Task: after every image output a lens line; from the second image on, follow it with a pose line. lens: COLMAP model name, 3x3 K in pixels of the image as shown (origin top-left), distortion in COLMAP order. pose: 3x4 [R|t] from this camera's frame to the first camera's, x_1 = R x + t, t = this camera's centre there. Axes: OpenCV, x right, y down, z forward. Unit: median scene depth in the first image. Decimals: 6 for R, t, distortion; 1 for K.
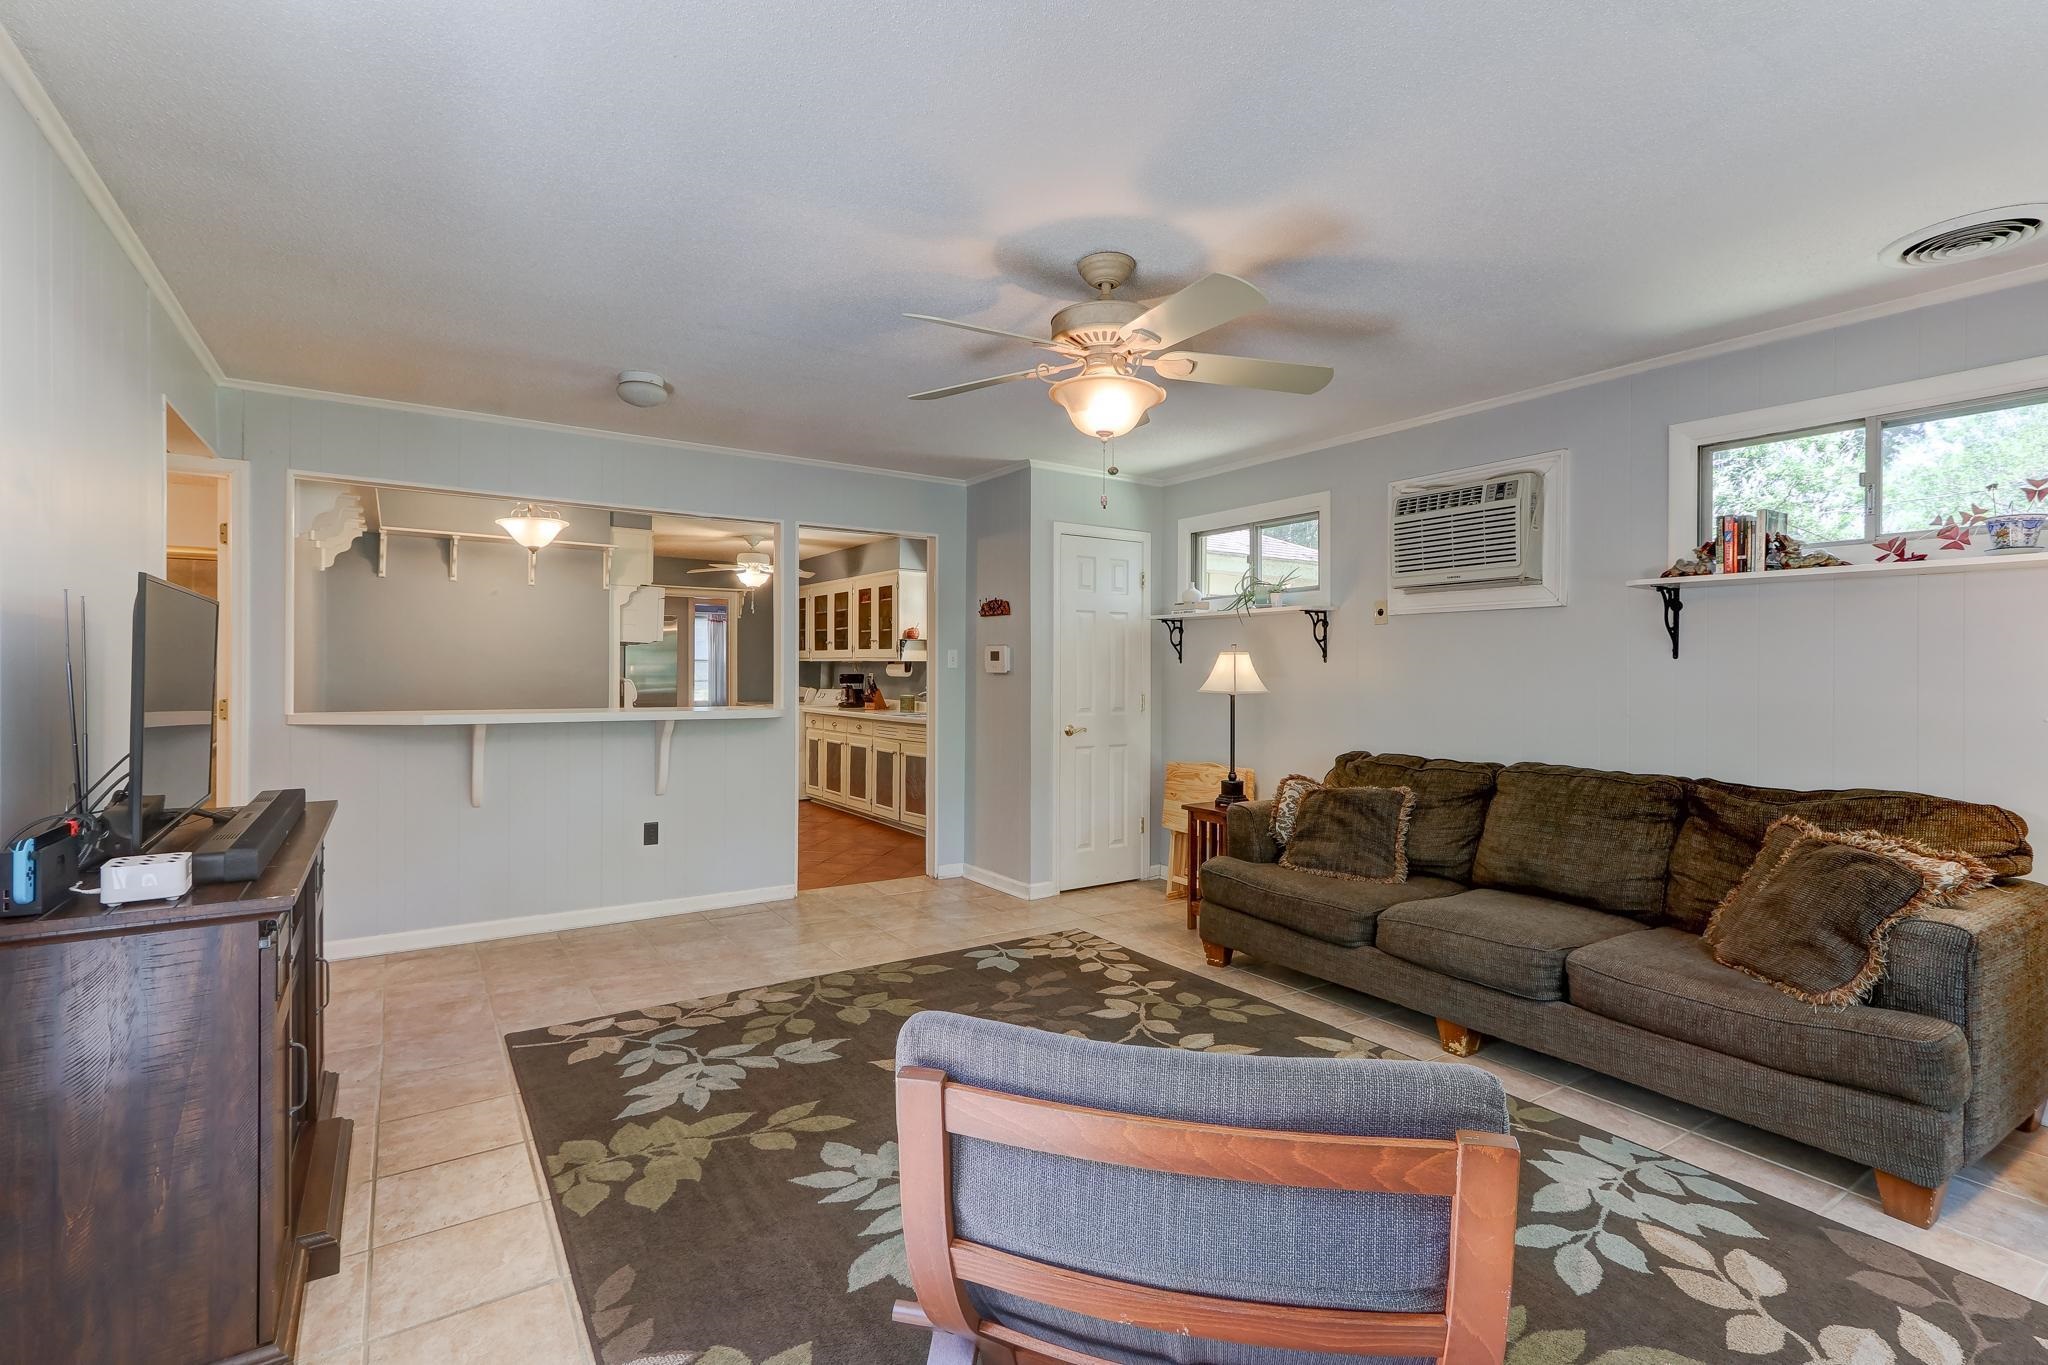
lens RADIAL K [[952.8, 0, 1011.0], [0, 952.8, 688.2], [0, 0, 1]] dist [0.001468, 0.001582]
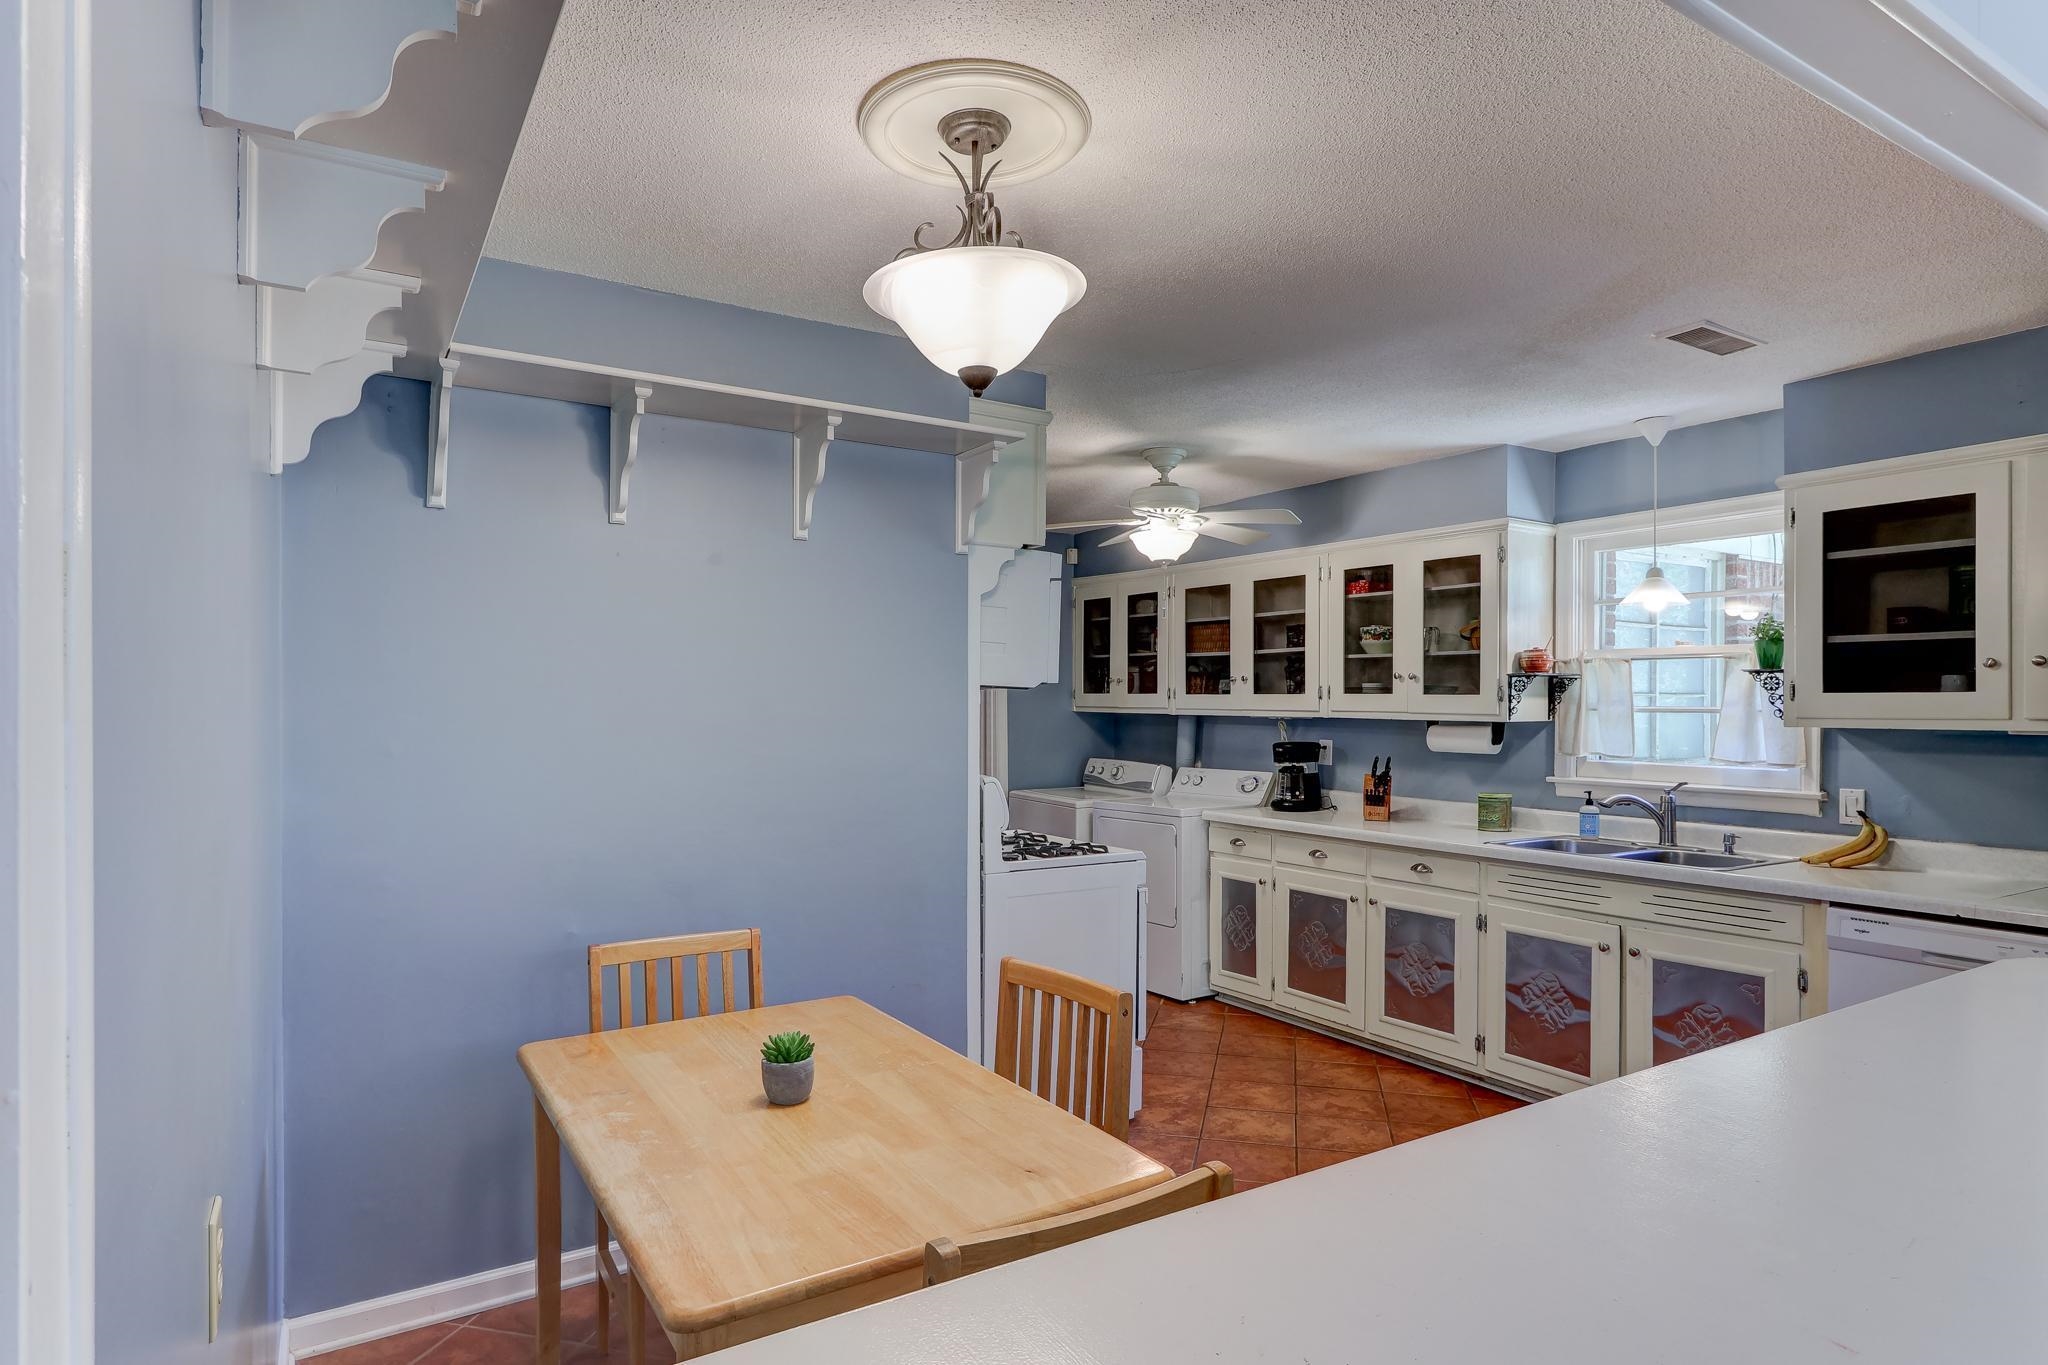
lens RADIAL K [[1134.8, 0, 996.5], [0, 1134.8, 710.8], [0, 0, 1]] dist [-0.015073, 0.001658]
pose [[0.999265, -0.005198, -0.037969, -0.316917], [0.004717, 0.999908, -0.012750, -0.026103], [0.038032, 0.012562, 0.999198, 0.430253]]
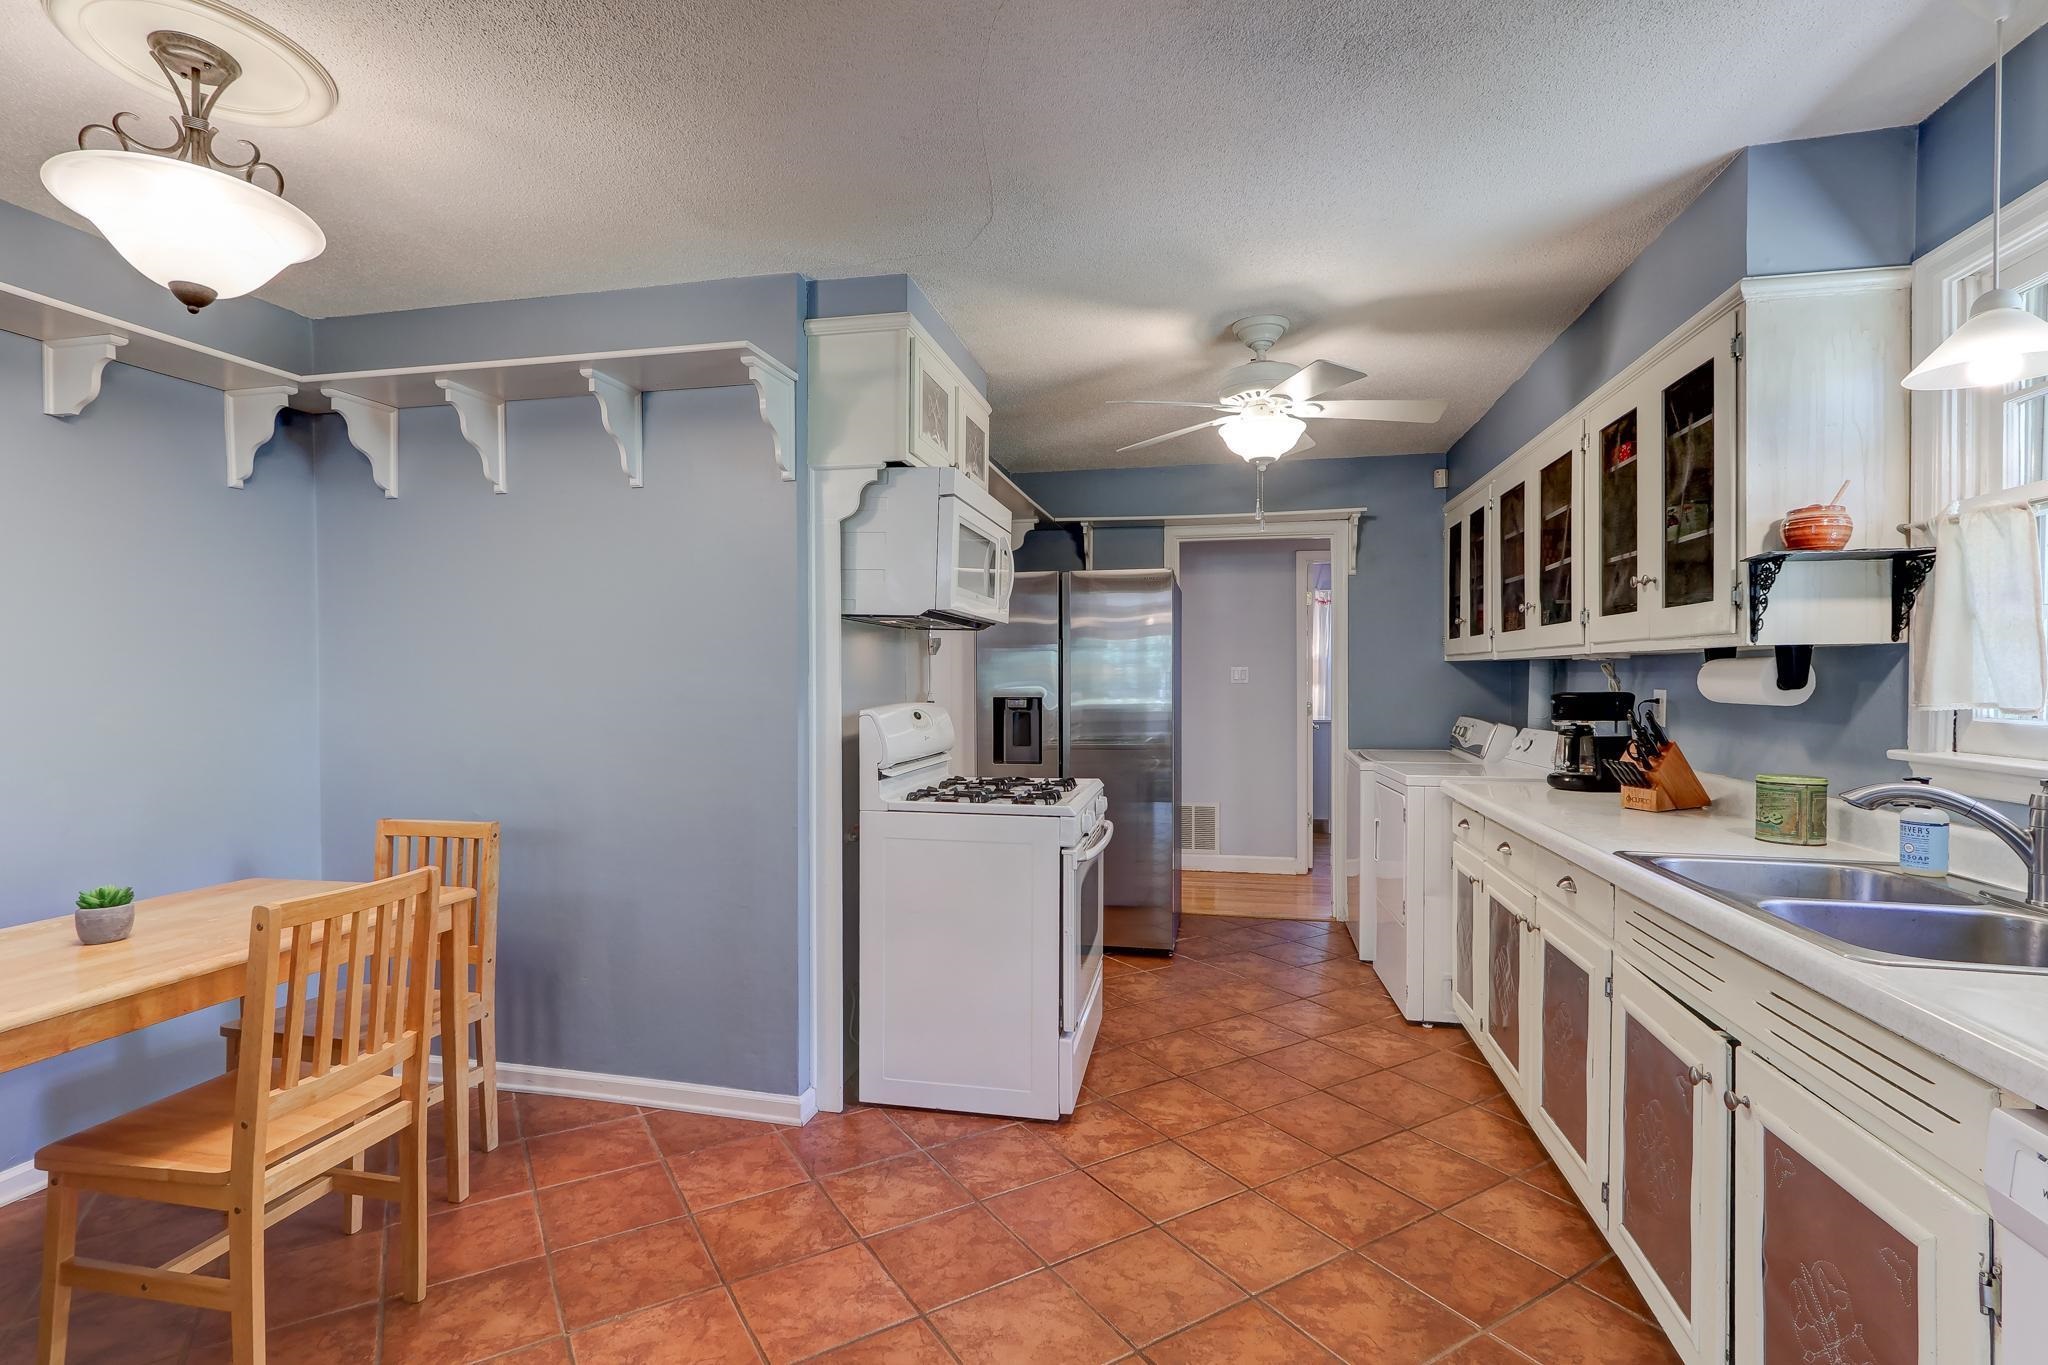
lens RADIAL K [[952.8, 0, 1016.0], [0, 952.8, 686.2], [0, 0, 1]] dist [0.001468, 0.001582]
pose [[0.688487, -0.003096, -0.725242, -0.063563], [-0.007645, 0.999904, -0.011526, -0.012346], [0.725208, 0.013479, 0.688398, 0.645438]]
